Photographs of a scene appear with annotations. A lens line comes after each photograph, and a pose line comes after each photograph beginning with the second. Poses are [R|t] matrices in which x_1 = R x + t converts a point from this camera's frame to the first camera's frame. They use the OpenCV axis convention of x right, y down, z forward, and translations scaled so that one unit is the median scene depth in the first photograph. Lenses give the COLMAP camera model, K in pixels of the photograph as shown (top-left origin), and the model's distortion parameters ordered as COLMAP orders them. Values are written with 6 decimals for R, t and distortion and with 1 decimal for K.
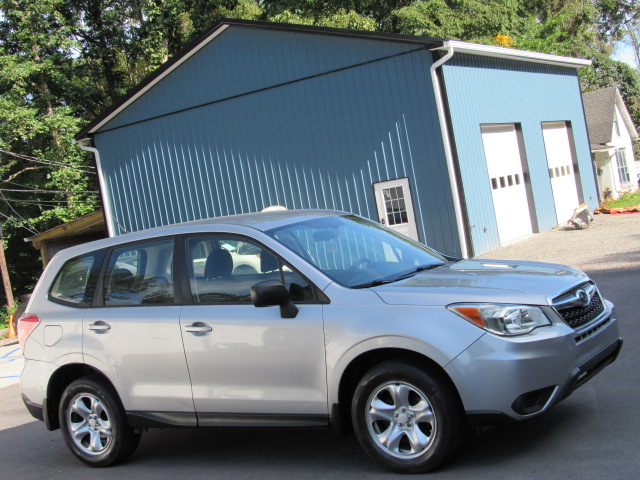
lens RADIAL K [[993.0, 0, 321.5], [0, 993.0, 246.9], [0, 0, 1]] dist [-0.104456, 0.000000]
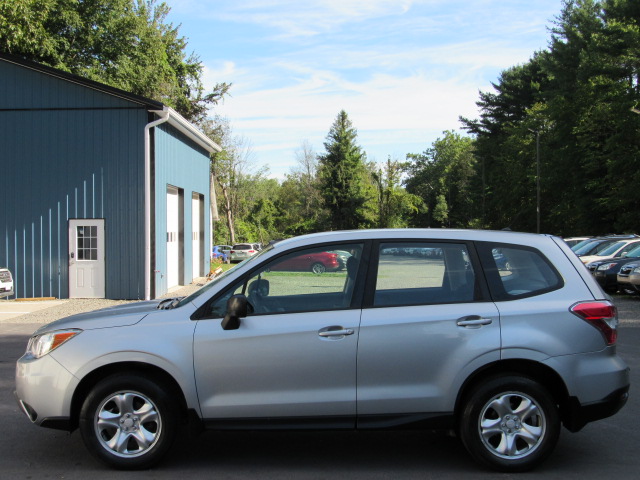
lens RADIAL K [[856.0, 0, 314.4], [0, 856.0, 241.7], [0, 0, 1]] dist [-0.076671, 0.000000]
pose [[0.847808, 0.161016, 0.505268, -0.193457], [-0.123269, 0.986529, -0.107545, 0.028055], [-0.515778, 0.028894, 0.856235, 0.076903]]
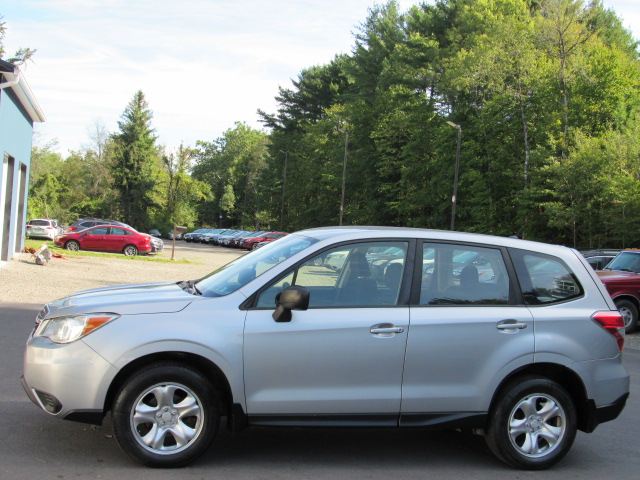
lens RADIAL K [[856.0, 0, 313.6], [0, 856.0, 242.6], [0, 0, 1]] dist [-0.076671, 0.000000]
pose [[0.673515, 0.208224, 0.709239, -0.256699], [-0.164511, 0.977664, -0.130805, 0.038299], [-0.720634, -0.028578, 0.692727, 0.135384]]
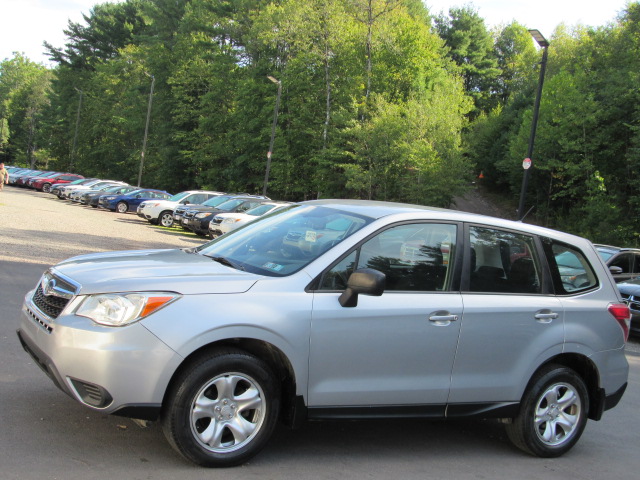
lens RADIAL K [[856.0, 0, 307.7], [0, 856.0, 241.0], [0, 0, 1]] dist [-0.076671, 0.000000]
pose [[0.452664, 0.197110, 0.869622, -0.289877], [-0.191025, 0.974056, -0.121347, 0.042580], [-0.870979, -0.111190, 0.478573, 0.217446]]
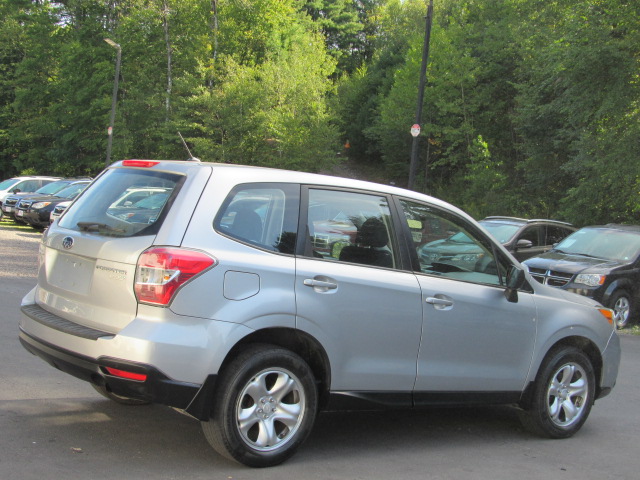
lens RADIAL K [[993.0, 0, 302.8], [0, 993.0, 244.4], [0, 0, 1]] dist [-0.104456, 0.000000]
pose [[0.315543, 0.160052, 0.935316, -0.315077], [-0.120692, 0.984437, -0.127740, 0.049253], [-0.941204, -0.072578, 0.329949, 0.241892]]
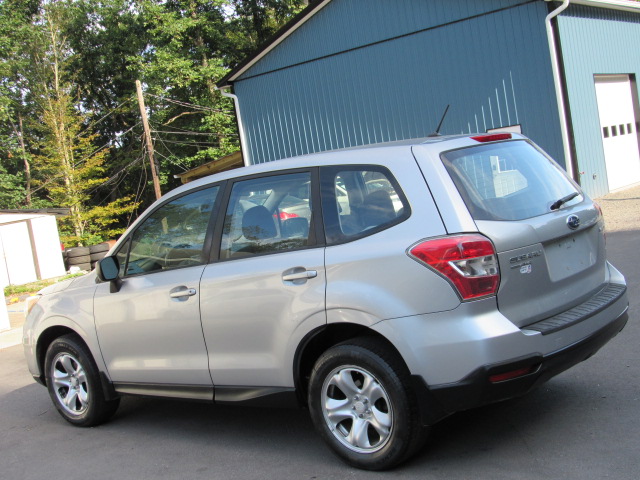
lens RADIAL K [[856.0, 0, 320.7], [0, 856.0, 244.2], [0, 0, 1]] dist [-0.076671, 0.000000]
pose [[0.987460, 0.032060, -0.154581, 0.022702], [-0.021241, 0.997240, 0.071143, -0.004147], [0.156435, -0.066967, 0.985415, 0.077444]]
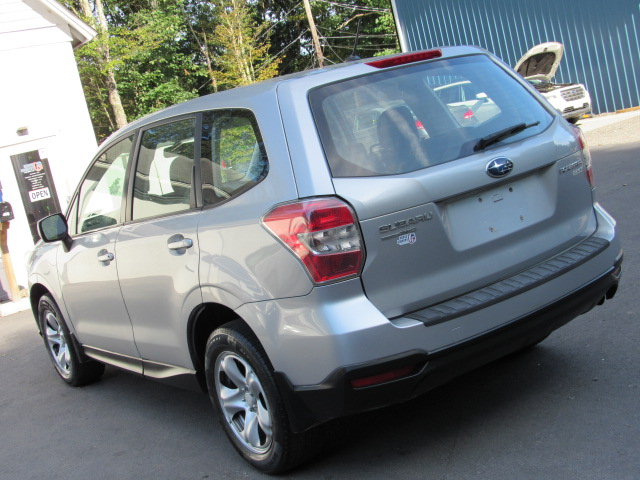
lens RADIAL K [[856.0, 0, 318.8], [0, 856.0, 243.2], [0, 0, 1]] dist [-0.076671, 0.000000]
pose [[0.917021, 0.027141, -0.397913, 0.081354], [0.051021, 0.981502, 0.184527, -0.012859], [0.395561, -0.189517, 0.898674, 0.133405]]
